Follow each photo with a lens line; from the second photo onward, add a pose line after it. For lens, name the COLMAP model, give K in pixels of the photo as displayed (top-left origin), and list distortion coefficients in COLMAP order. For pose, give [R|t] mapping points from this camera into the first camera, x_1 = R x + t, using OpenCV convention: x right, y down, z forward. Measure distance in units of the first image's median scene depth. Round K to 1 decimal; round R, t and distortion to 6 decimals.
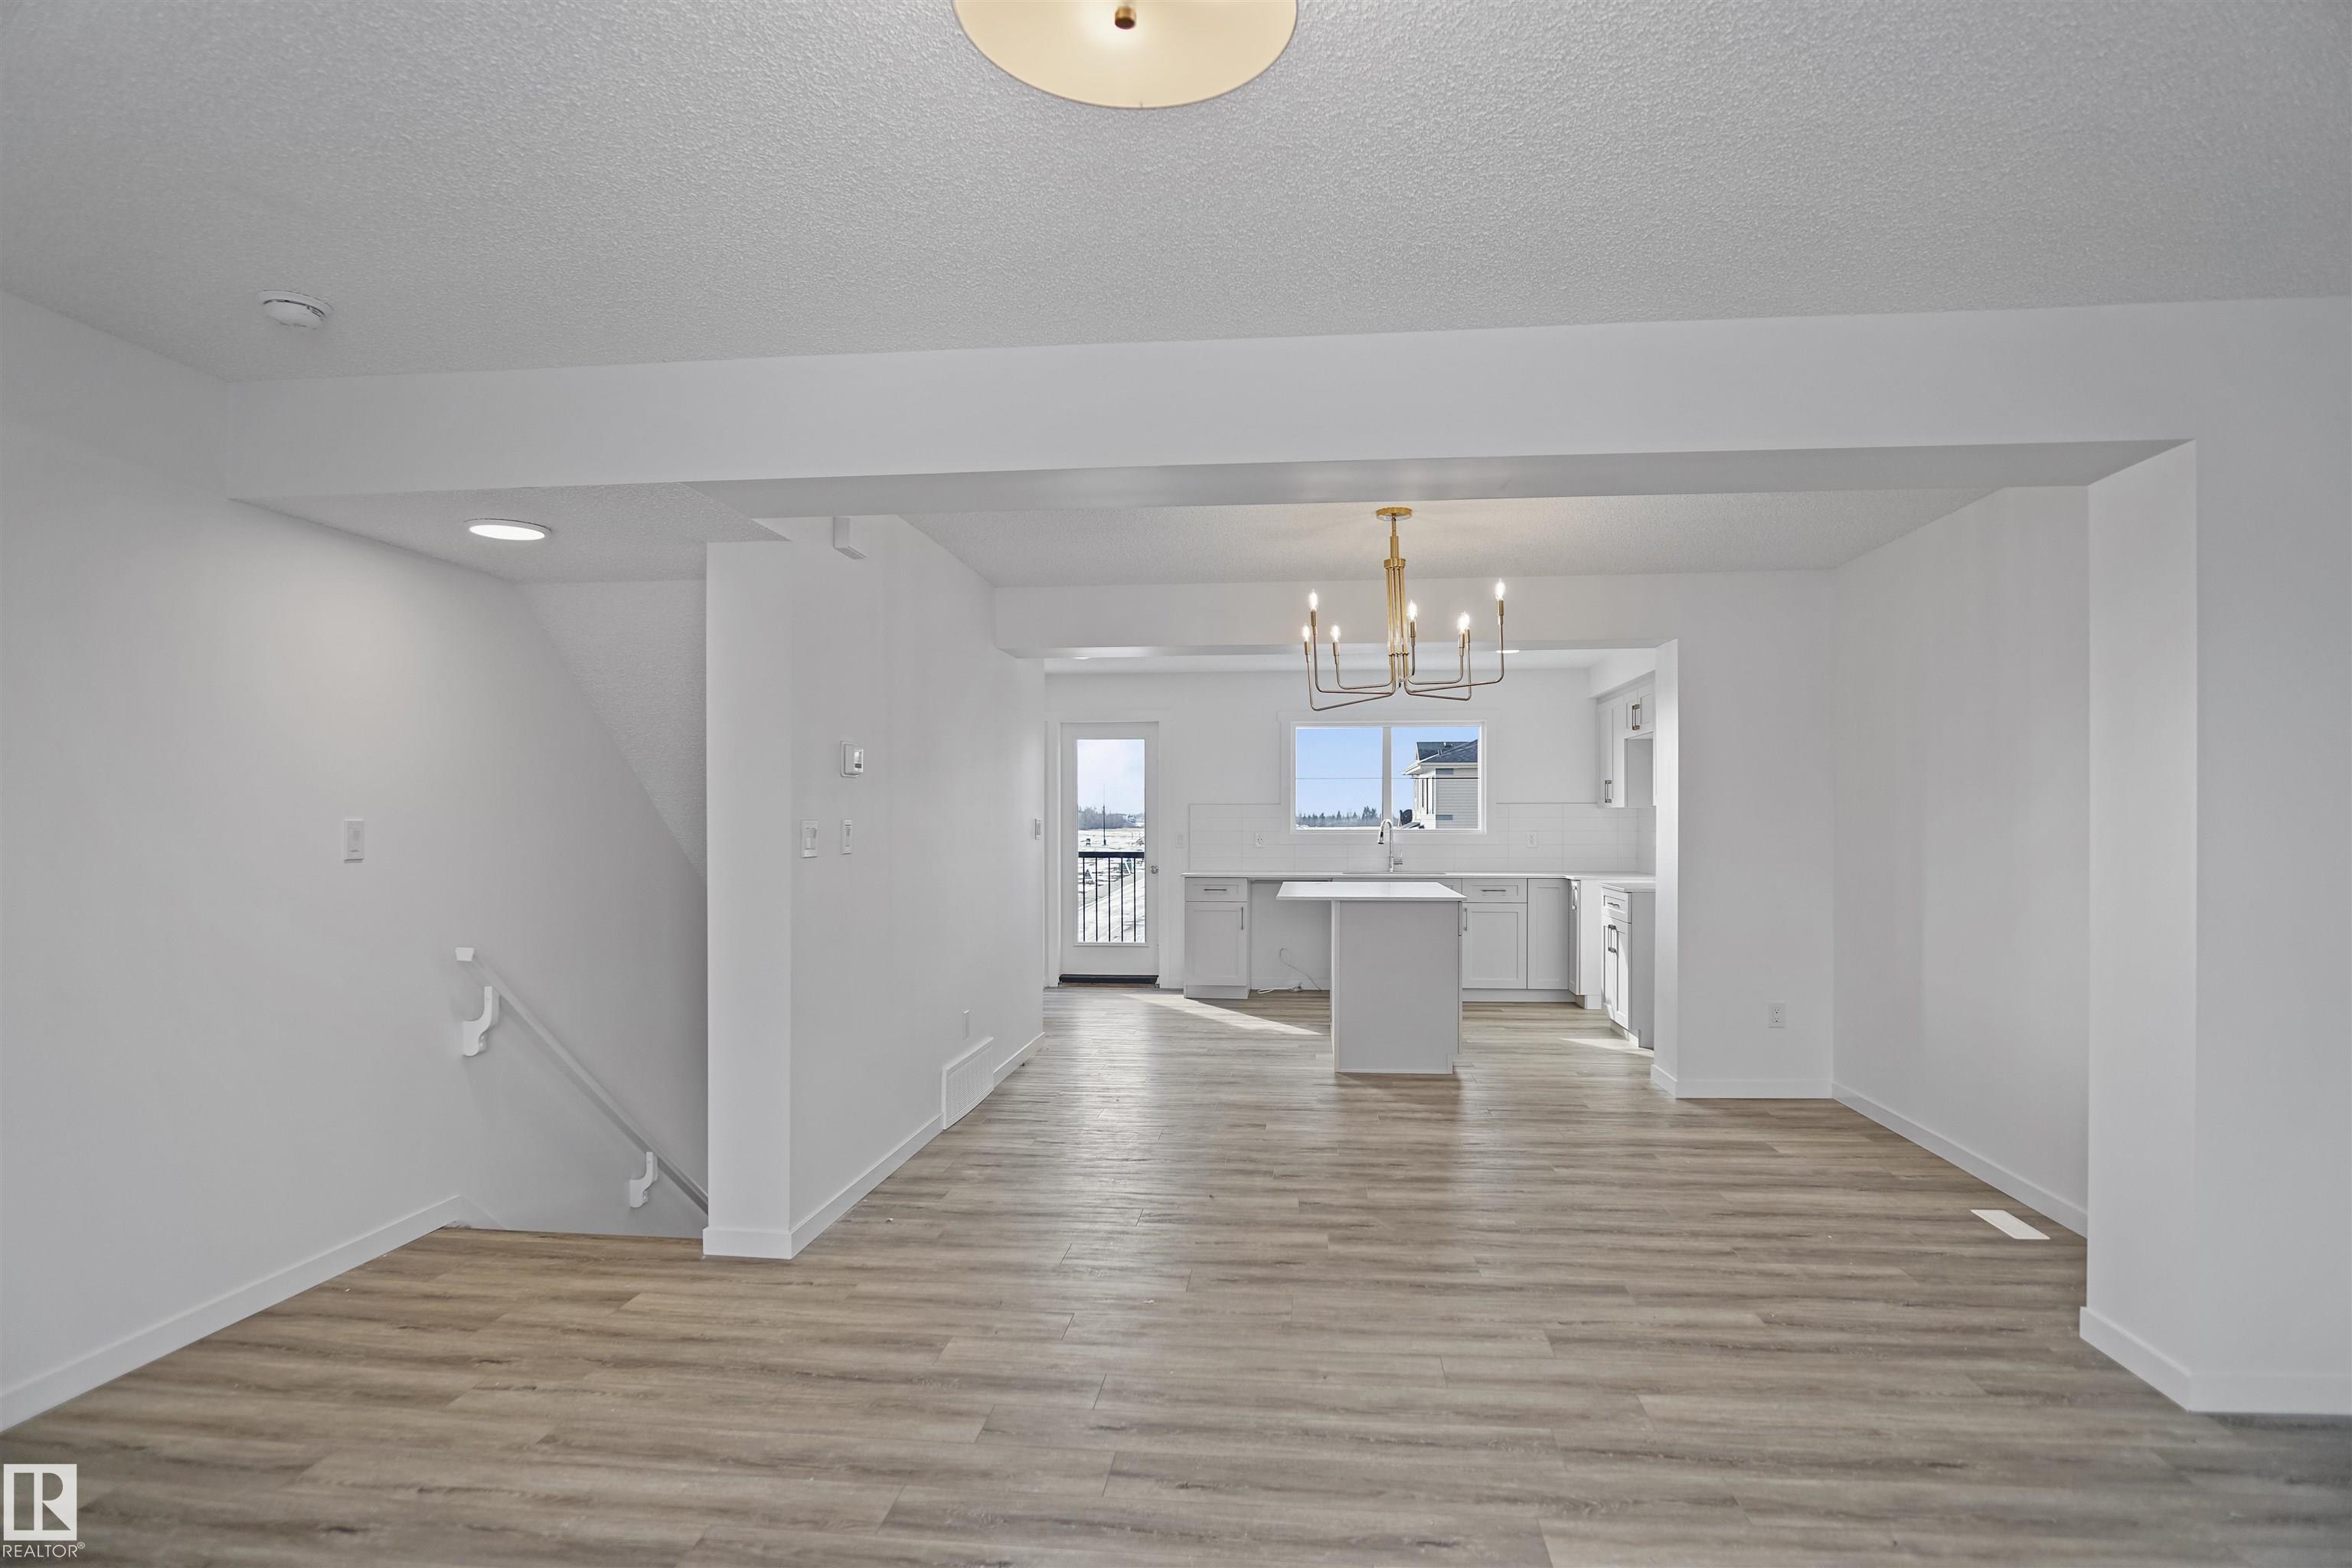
lens RADIAL K [[1282.6, 0, 1189.6], [0, 1282.6, 823.9], [0, 0, 1]] dist [-0.027620, 0.003169]
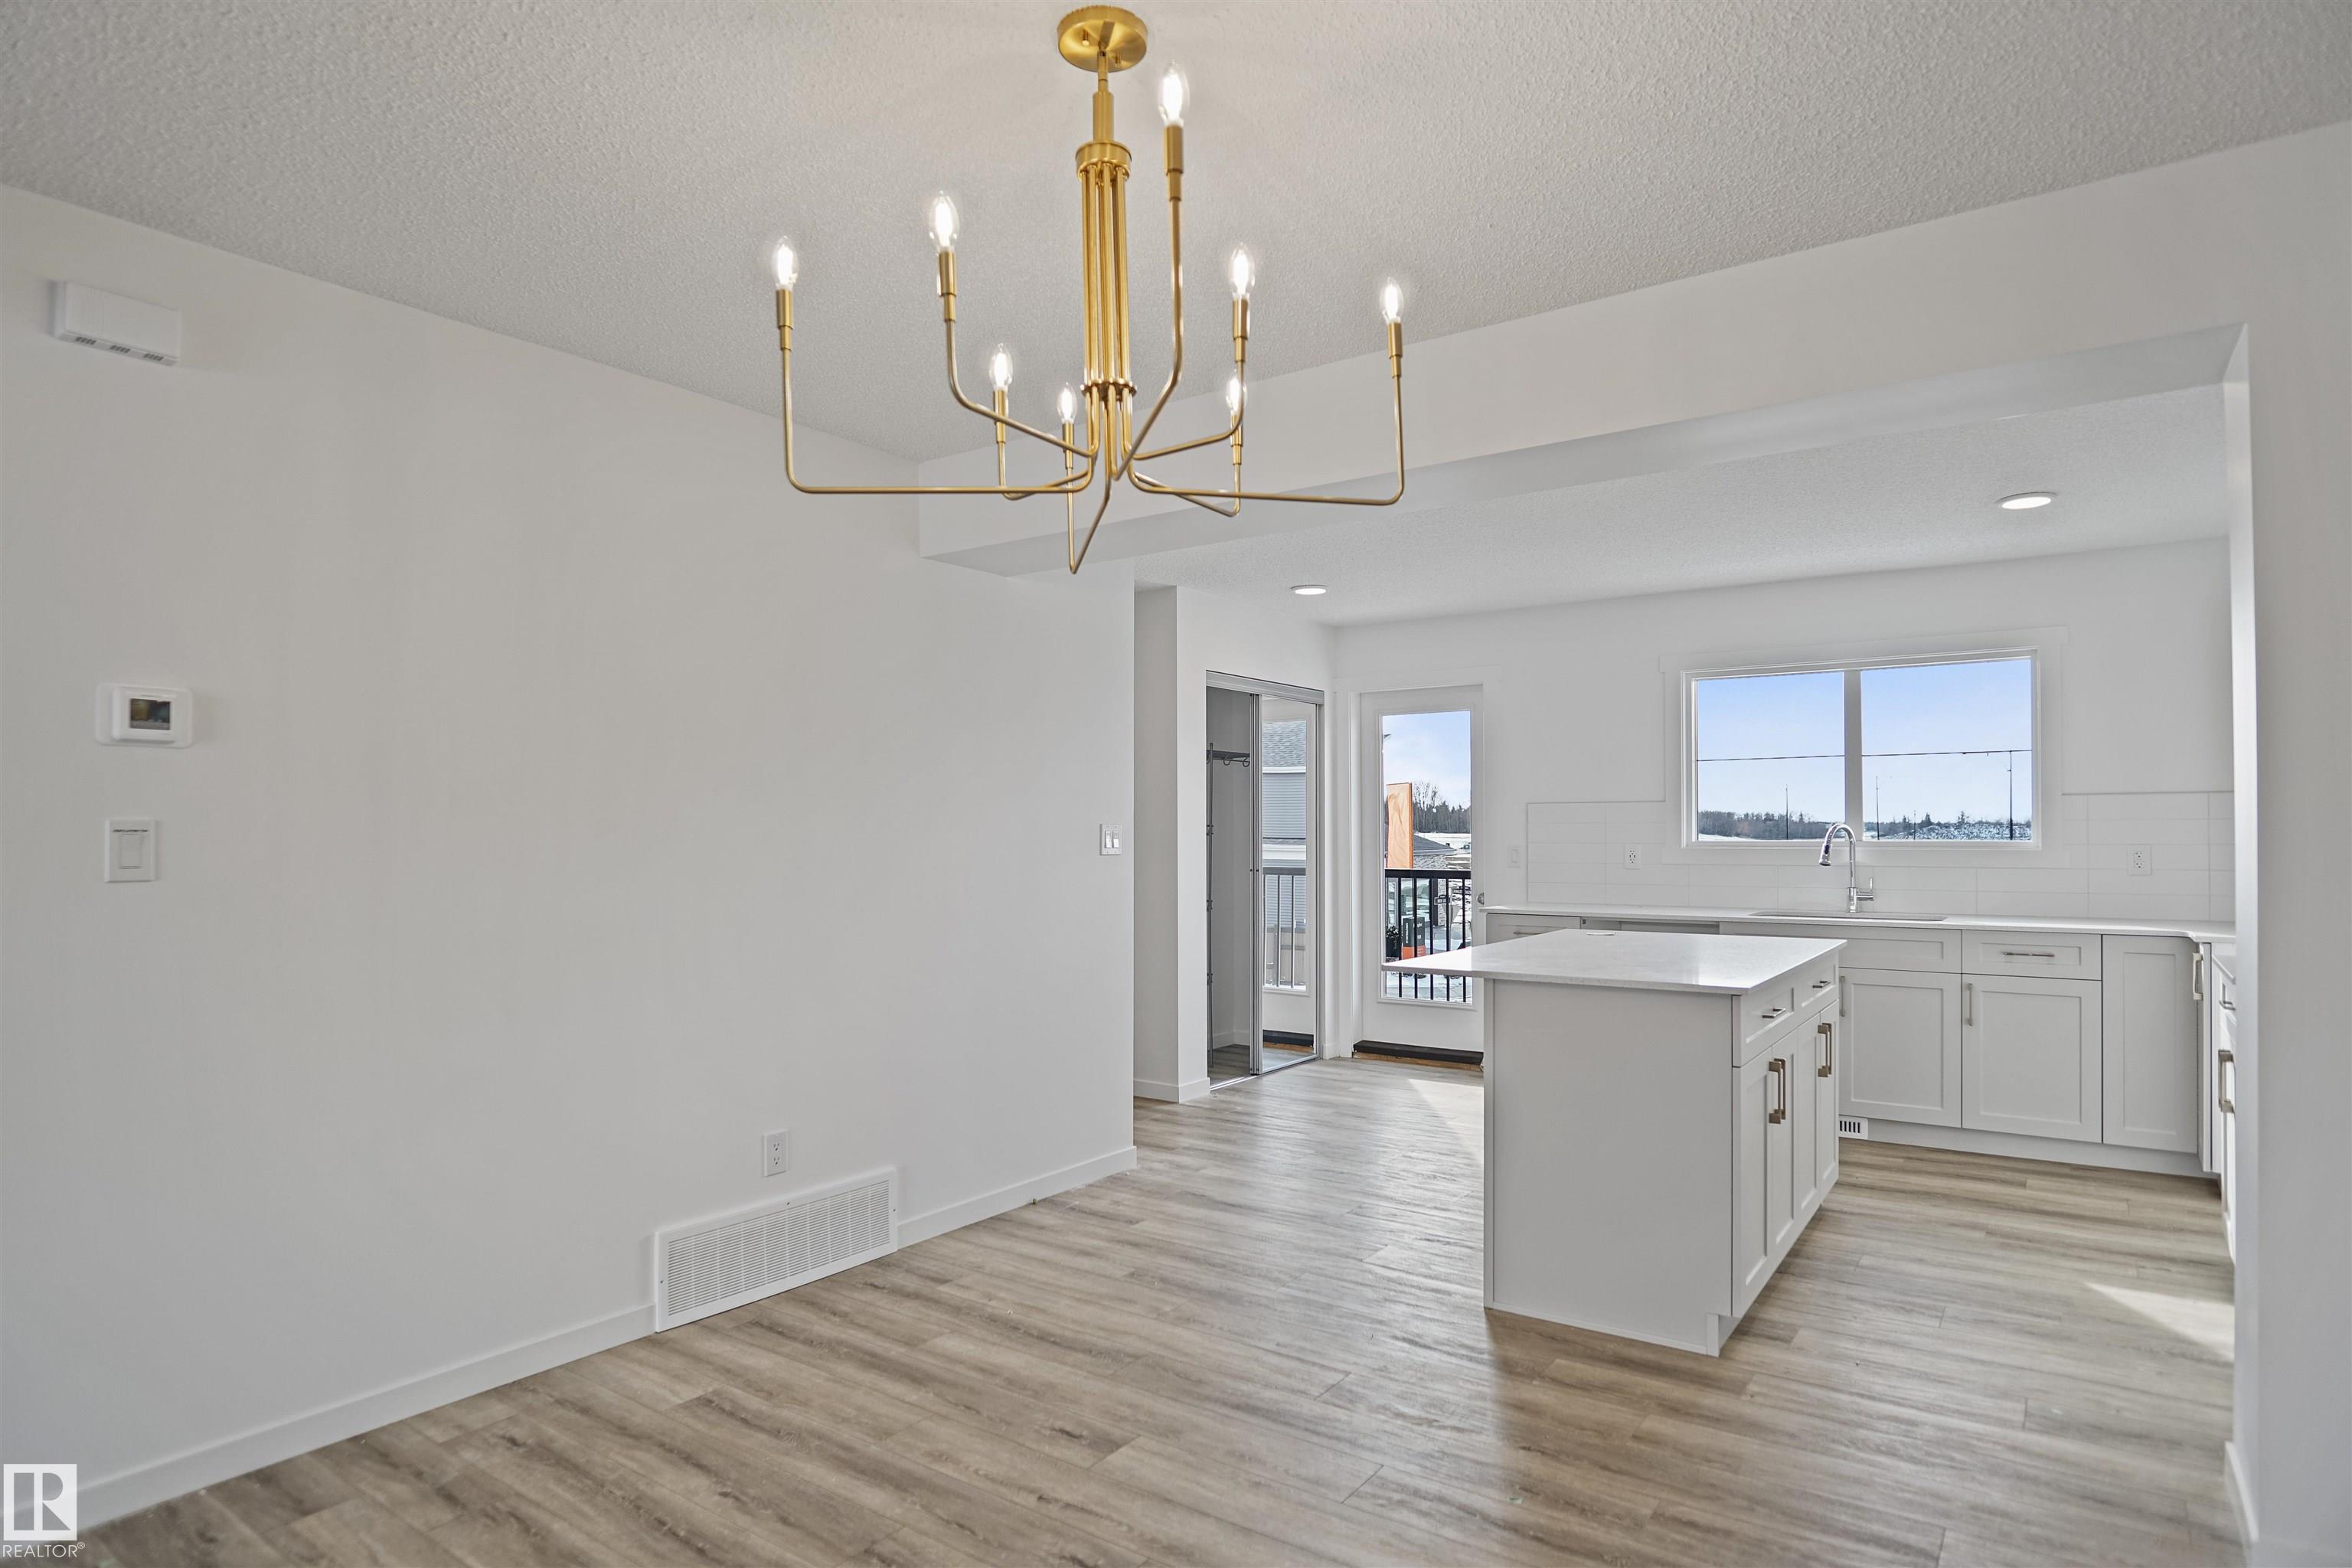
lens RADIAL K [[1289.5, 0, 1164.1], [0, 1289.5, 816.3], [0, 0, 1]] dist [-0.054659, 0.027842]
pose [[0.862556, -0.005279, -0.505934, 0.446495], [-0.001139, 0.999923, -0.012376, 0.000943], [0.505960, 0.011251, 0.862483, 0.816709]]
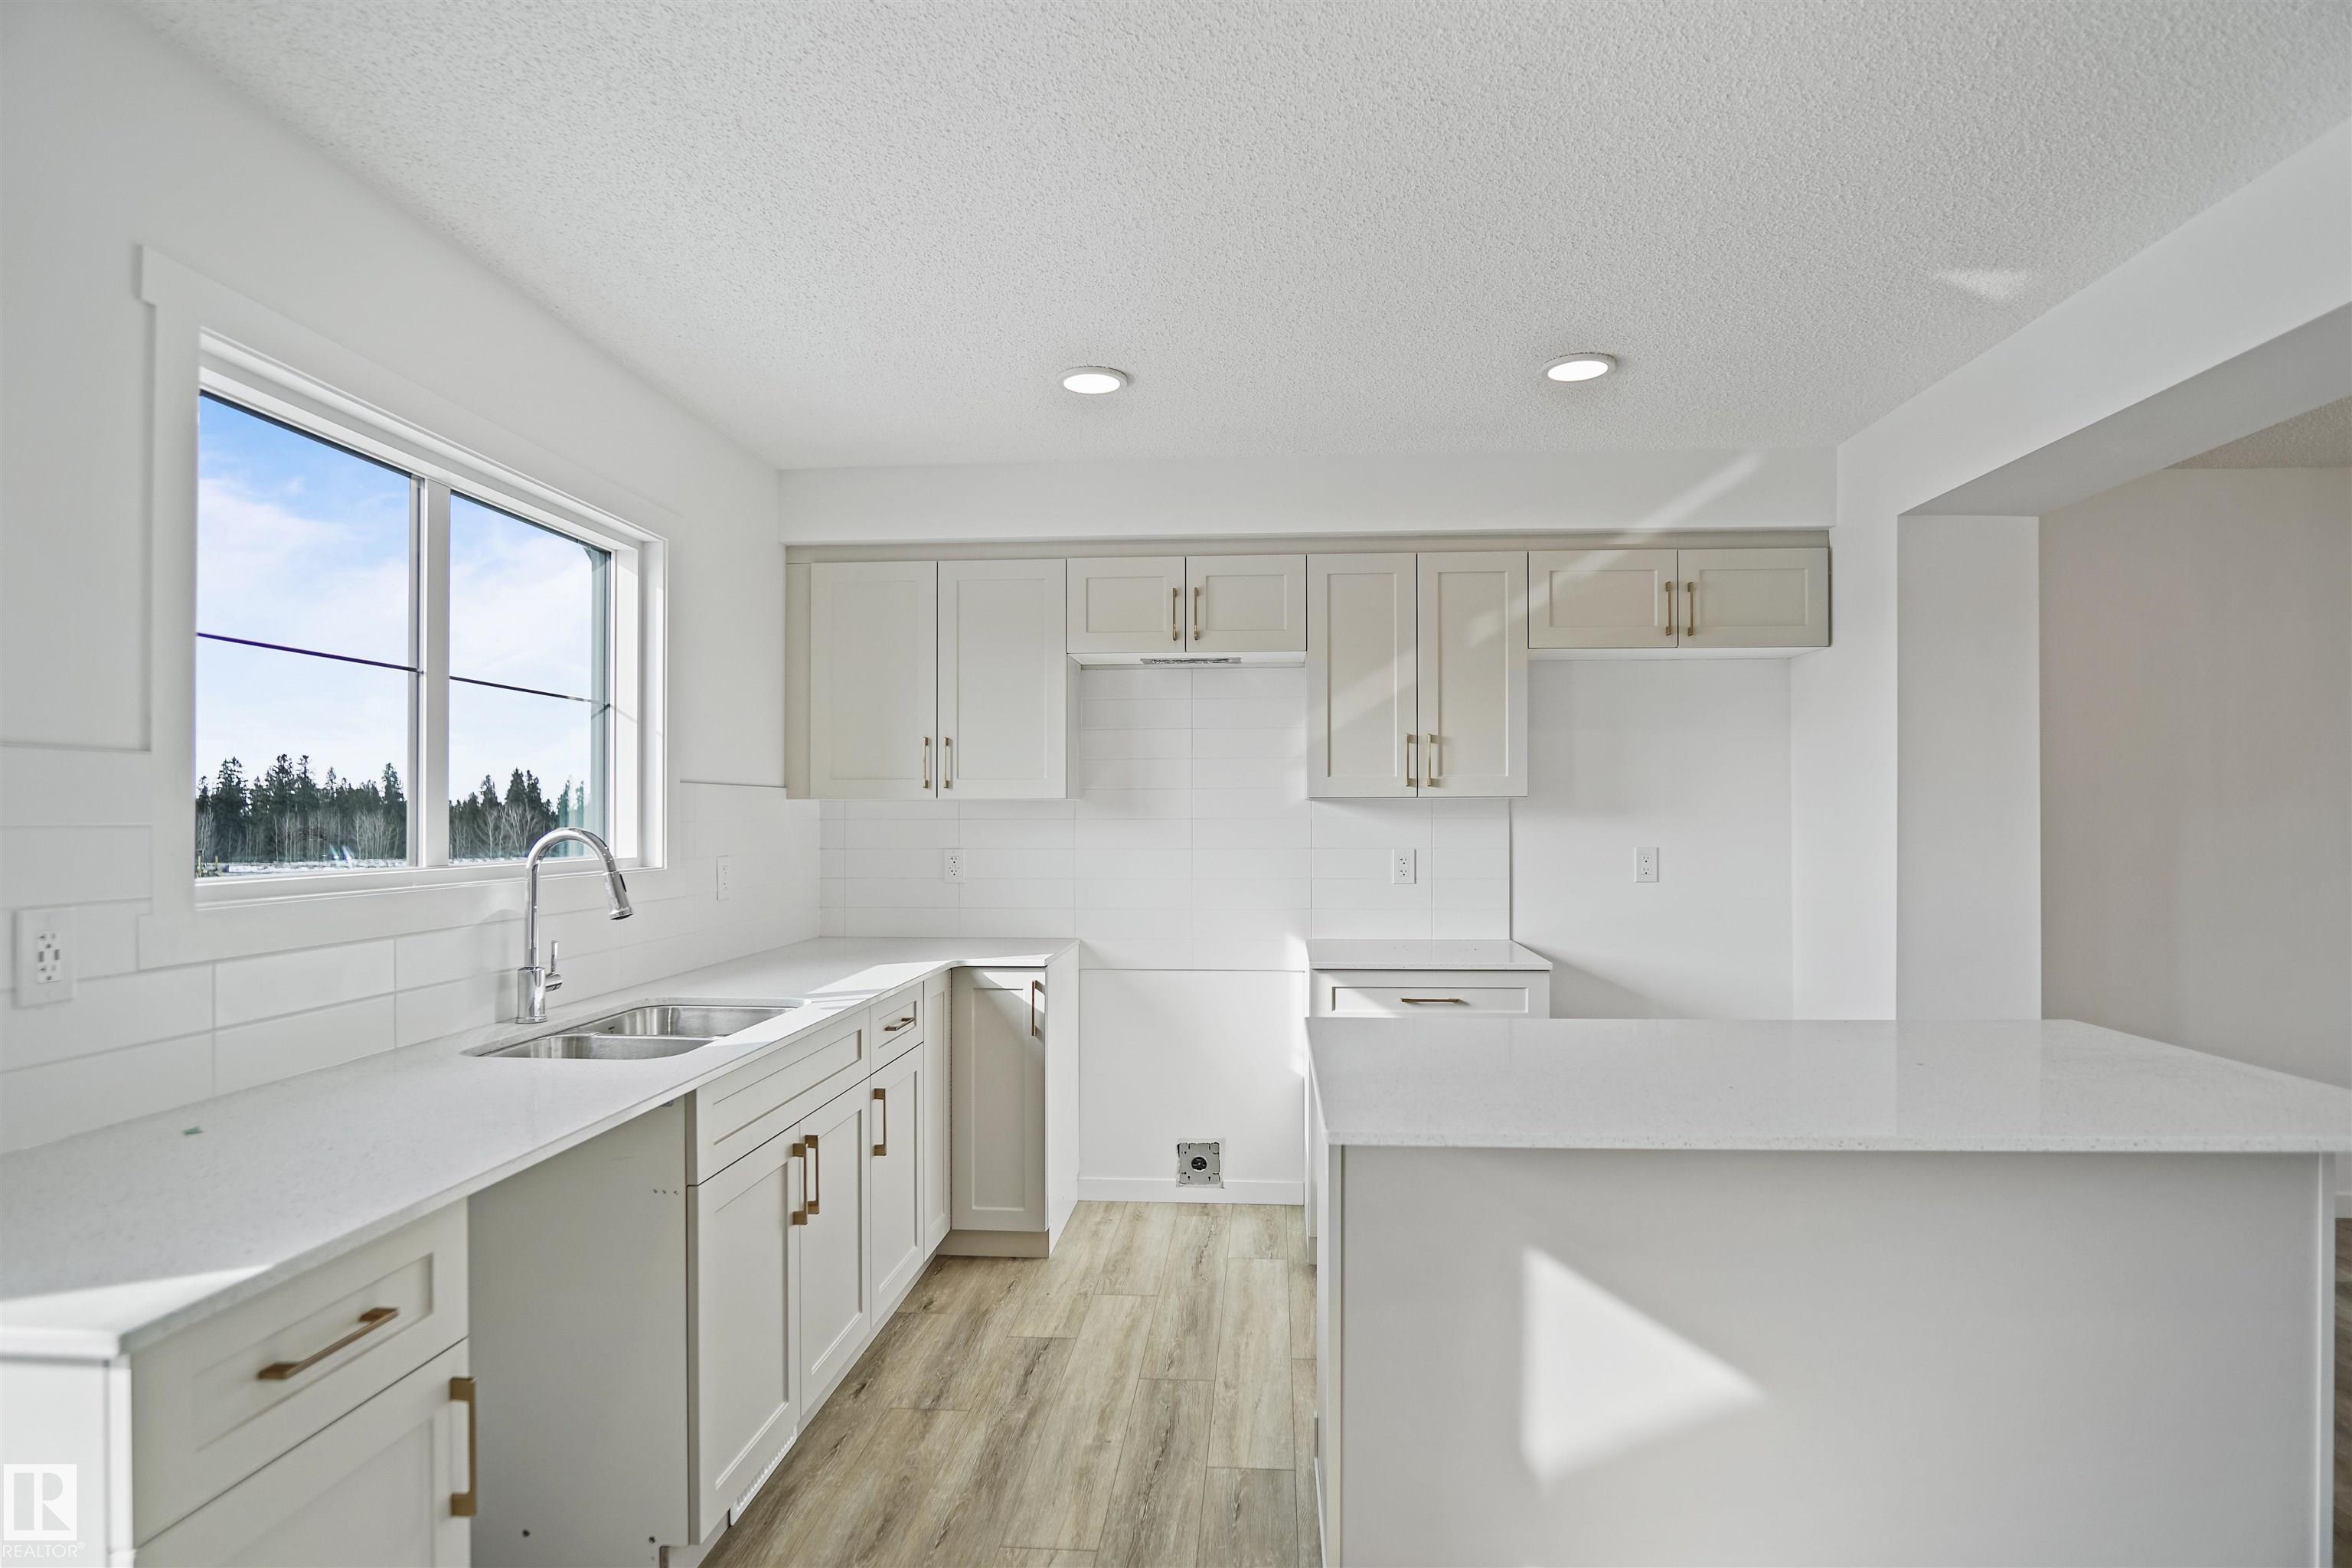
lens RADIAL K [[1289.5, 0, 1164.1], [0, 1289.5, 816.3], [0, 0, 1]] dist [-0.054659, 0.027842]
pose [[-0.028700, 0.002432, 0.999585, -0.287517], [0.004404, 0.999988, -0.002307, -0.011948], [-0.999578, 0.004336, -0.028711, 2.161732]]
